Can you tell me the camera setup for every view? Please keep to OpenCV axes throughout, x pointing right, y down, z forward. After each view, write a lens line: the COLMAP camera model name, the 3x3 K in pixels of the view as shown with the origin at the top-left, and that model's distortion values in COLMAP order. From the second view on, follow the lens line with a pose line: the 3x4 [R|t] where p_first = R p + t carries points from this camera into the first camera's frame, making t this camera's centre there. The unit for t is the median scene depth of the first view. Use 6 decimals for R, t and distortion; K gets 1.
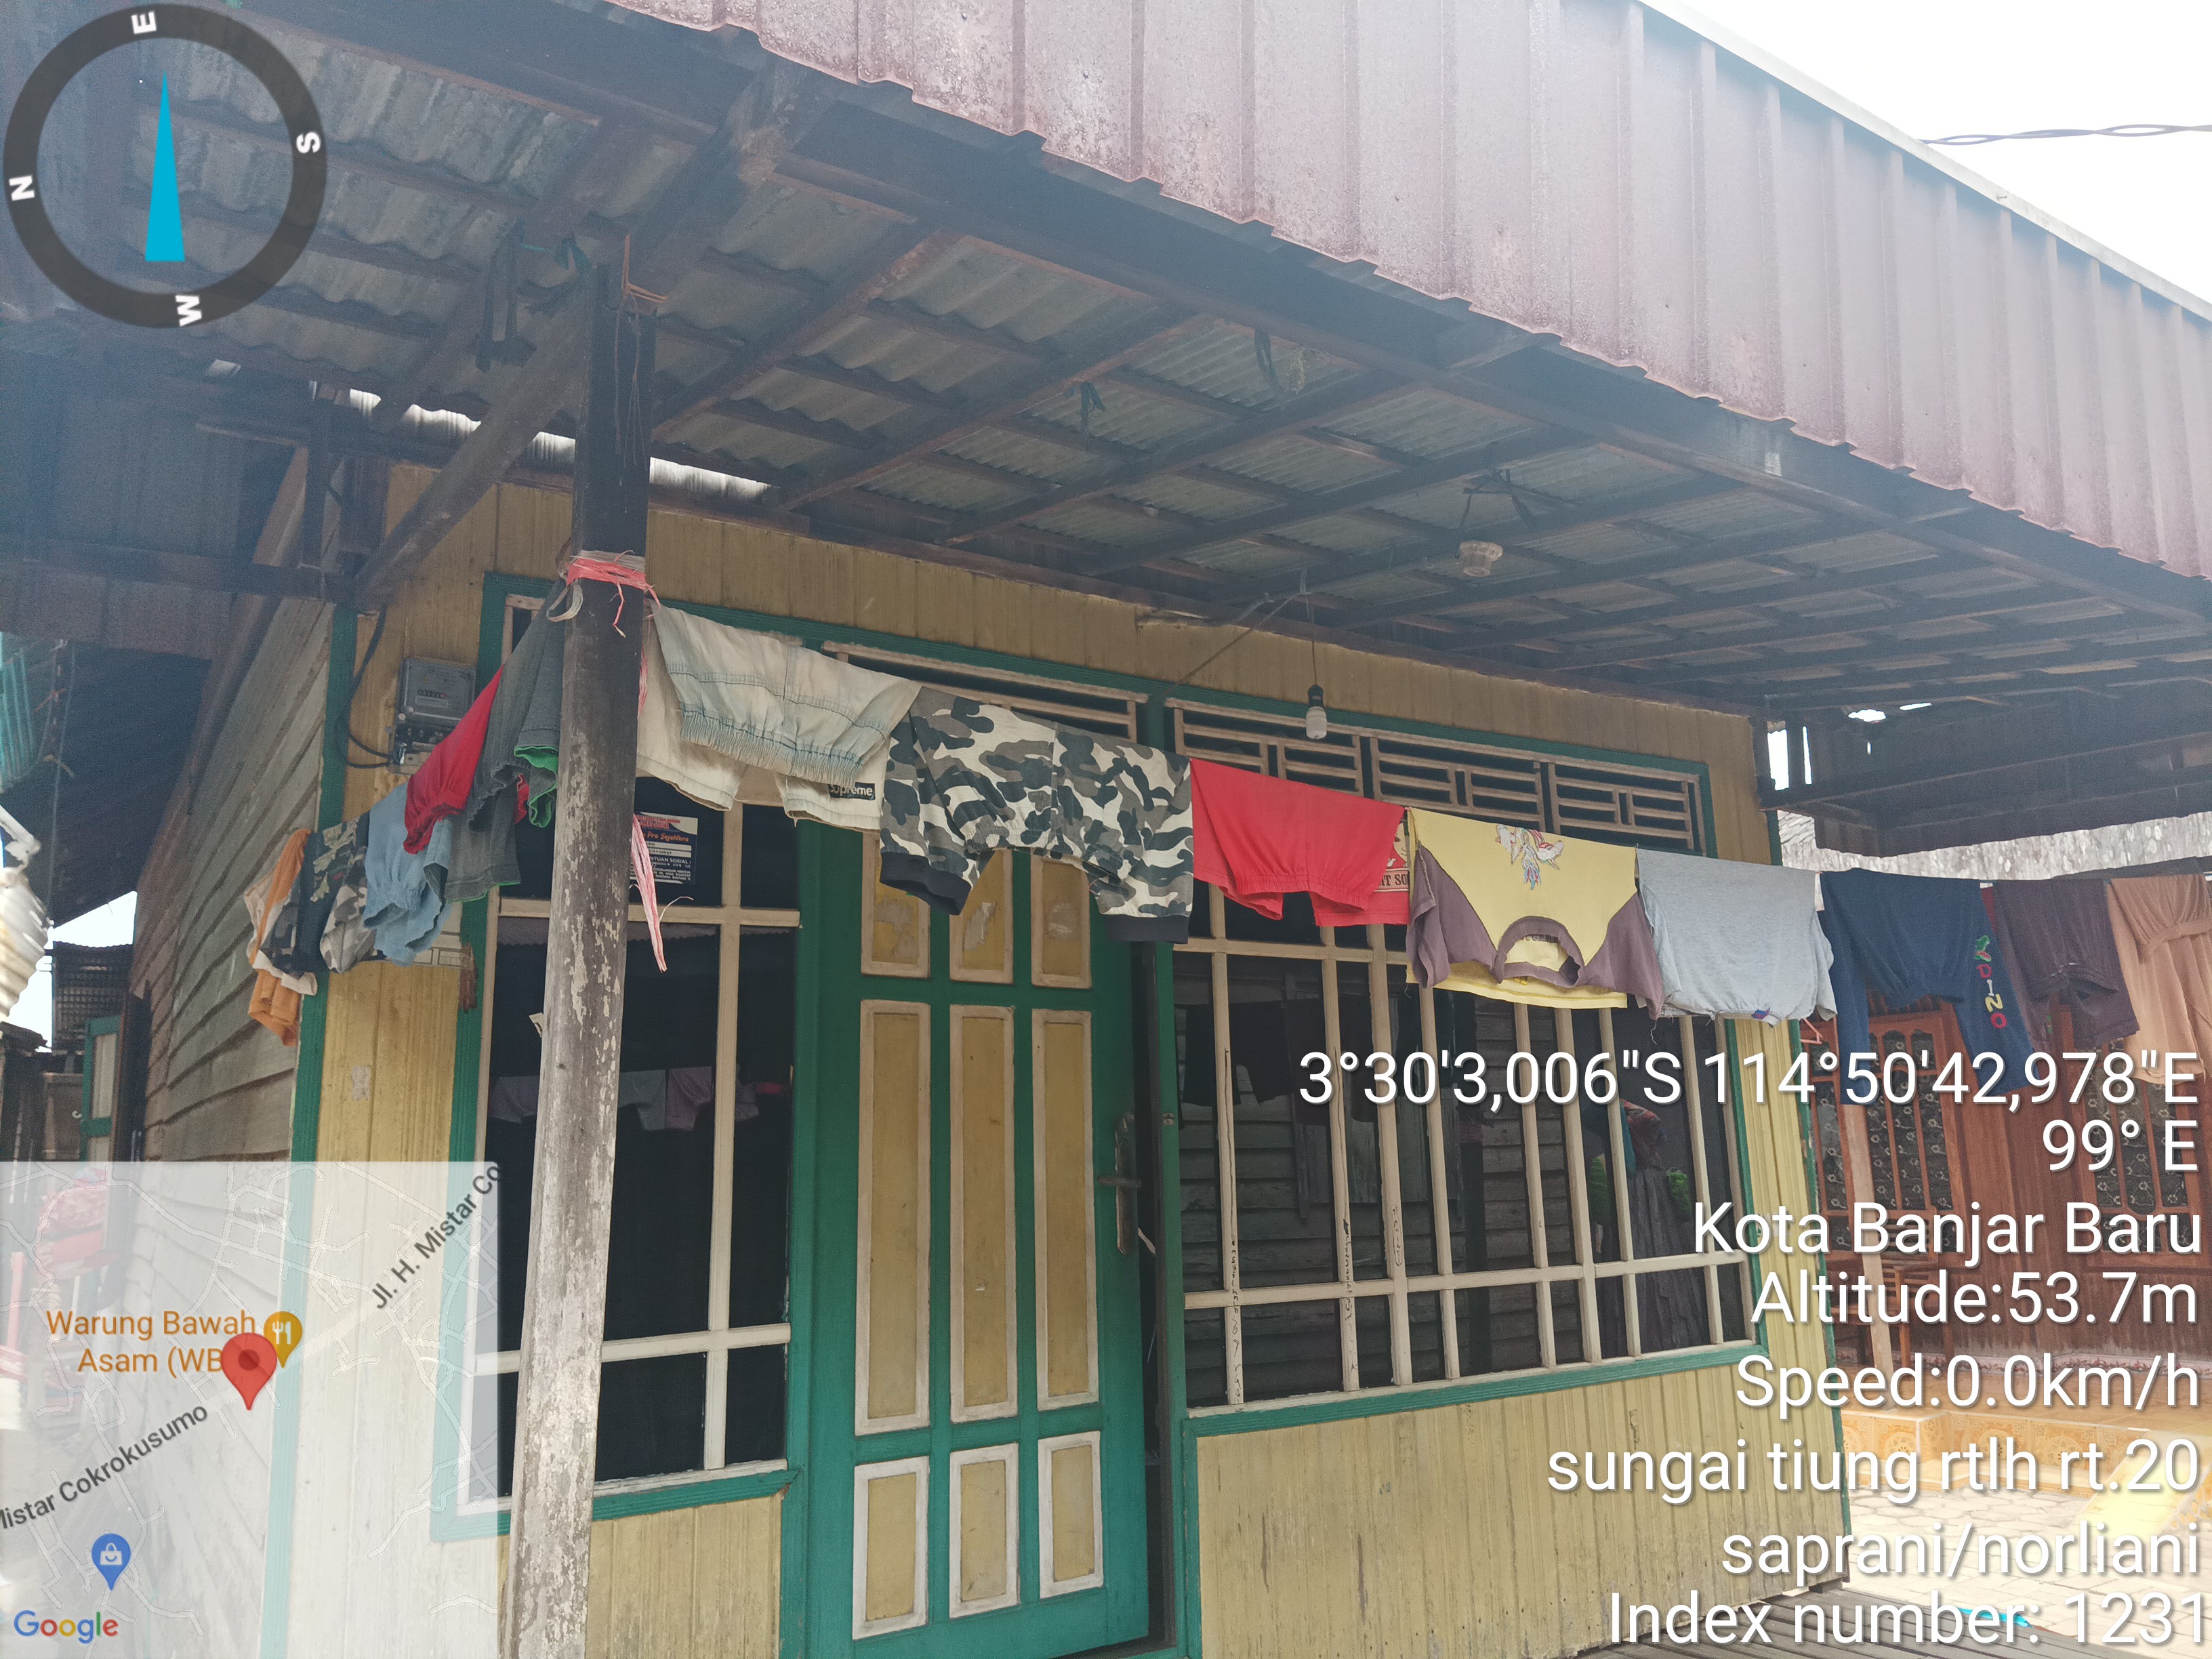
lens RADIAL K [[1663.4, 0, 1109.3], [0, 1663.4, 793.7], [0, 0, 1]] dist [0.074430, -0.173657]
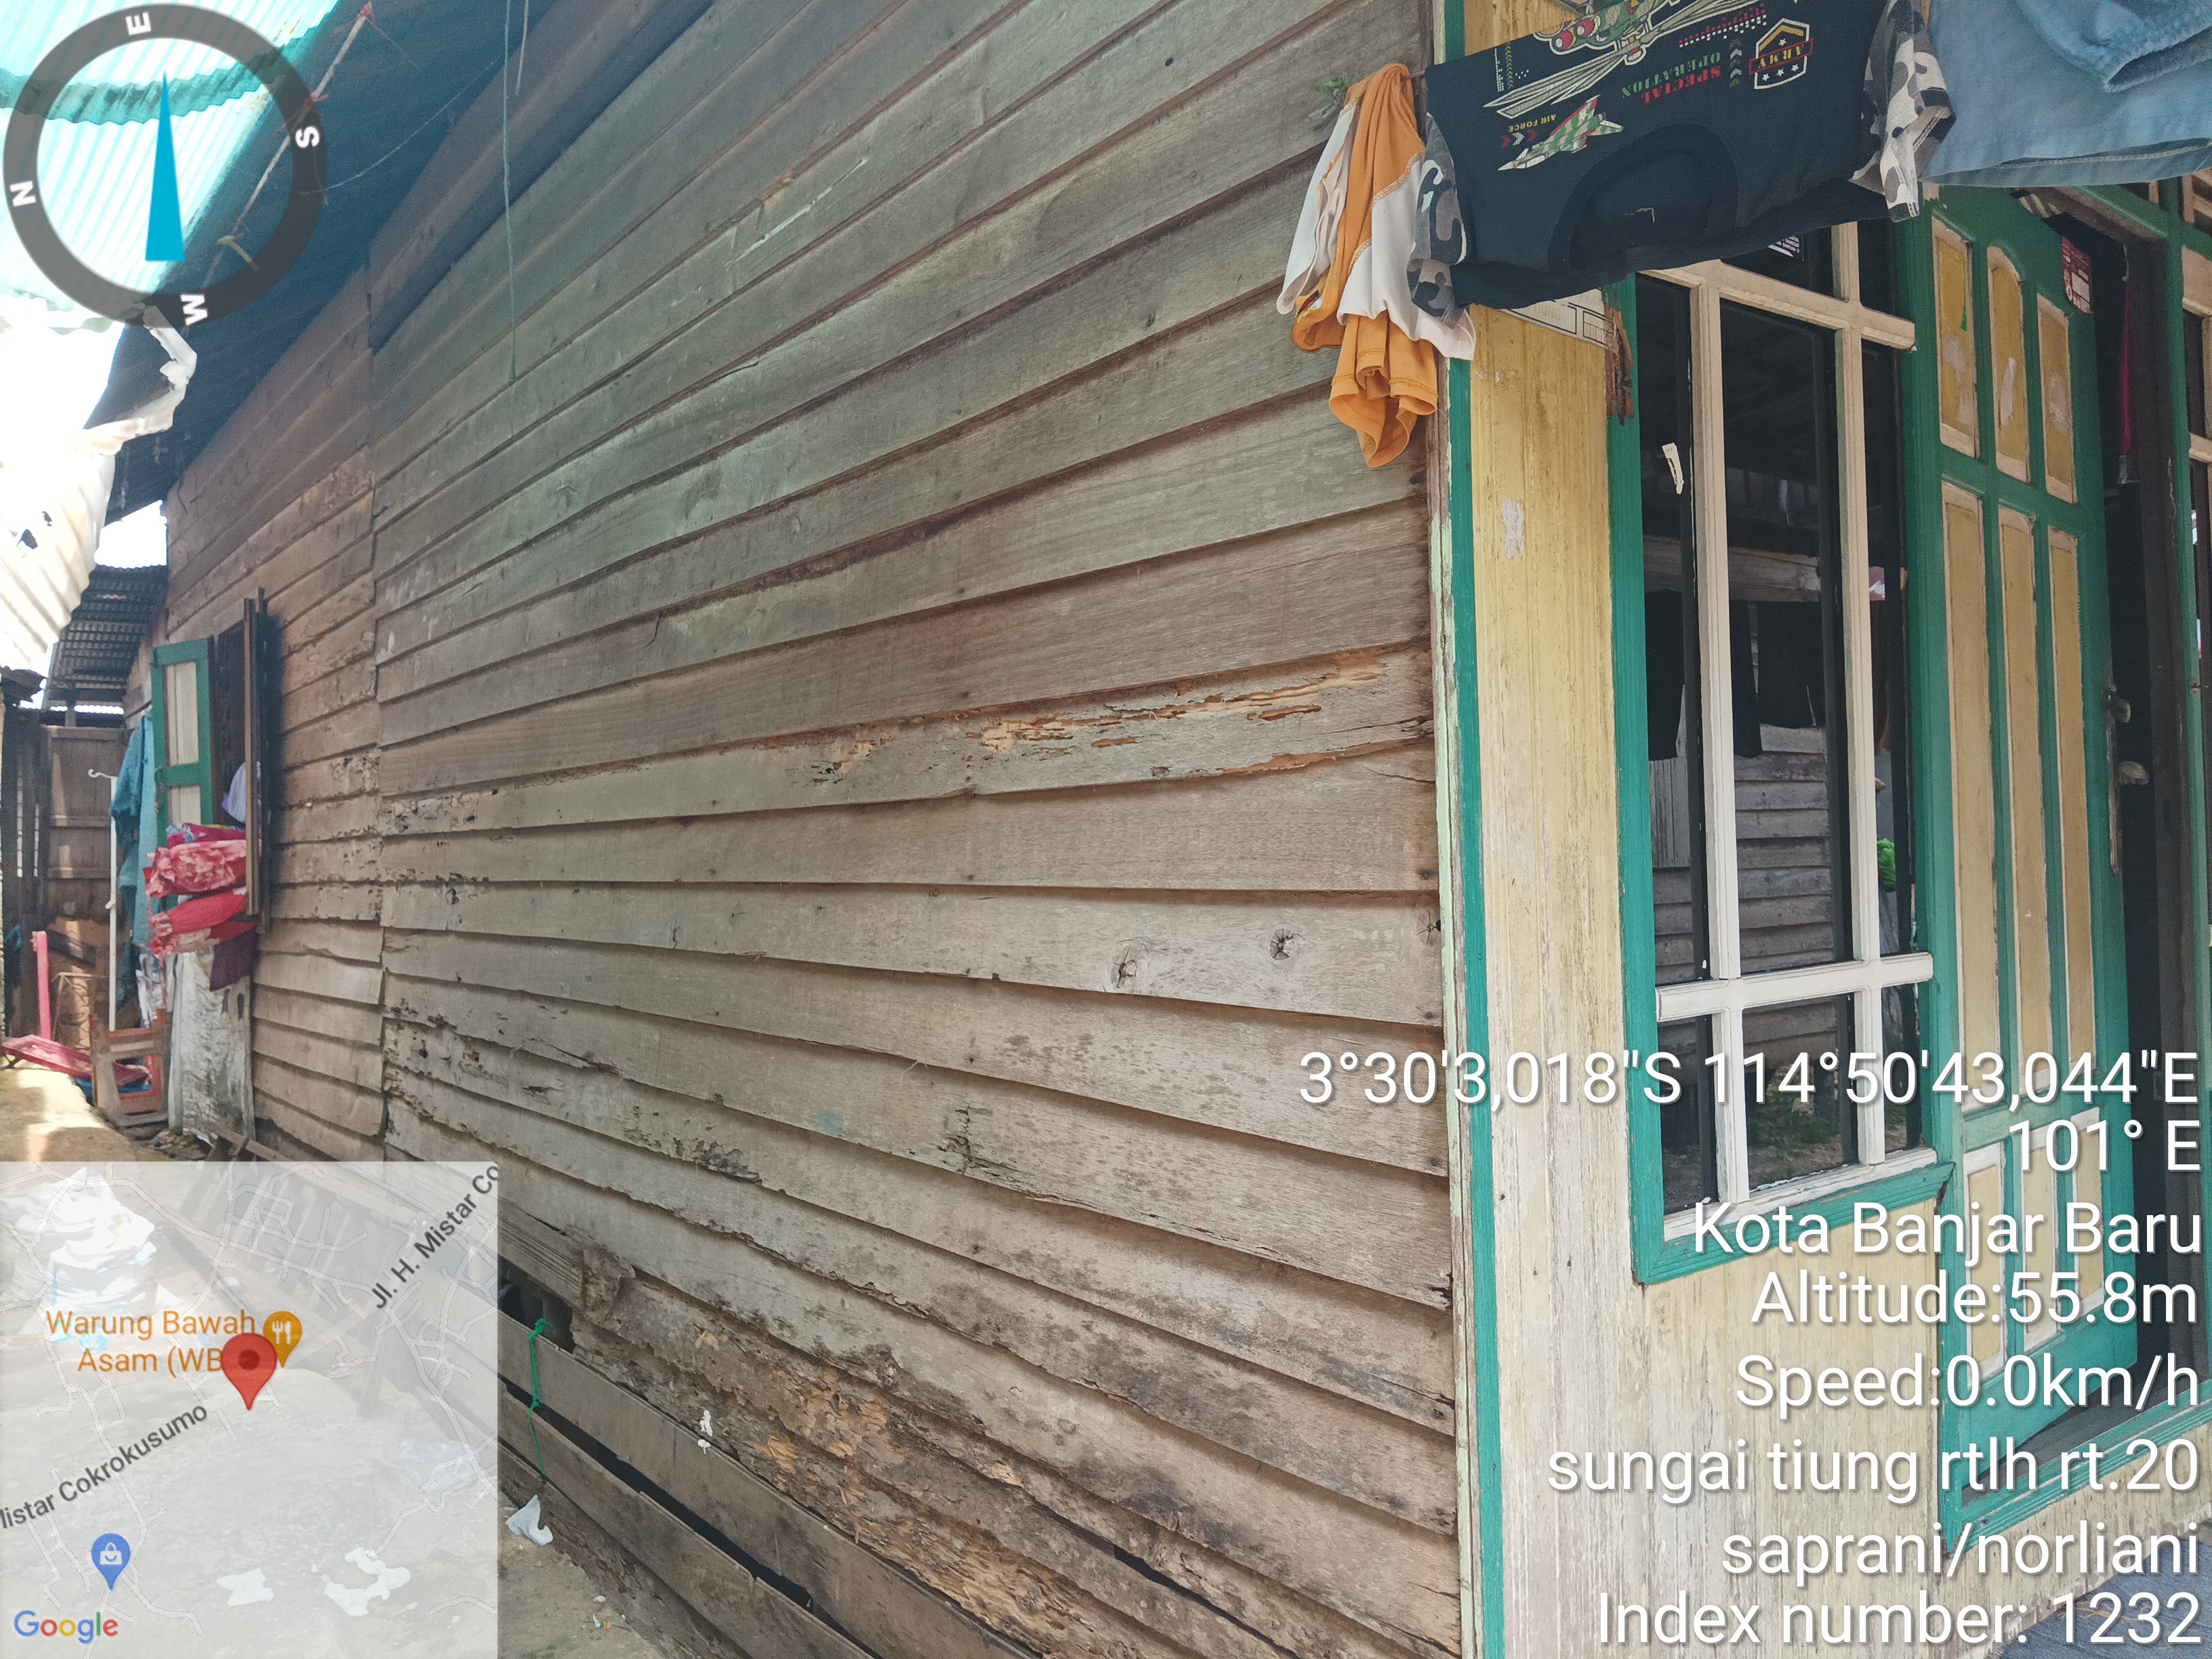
lens RADIAL K [[1663.4, 0, 1109.3], [0, 1663.4, 793.7], [0, 0, 1]] dist [0.074430, -0.173657]
pose [[0.996723, 0.004765, 0.080750, -0.598058], [-0.018775, 0.984629, 0.173644, 0.157067], [-0.078682, -0.174591, 0.981492, 0.414019]]
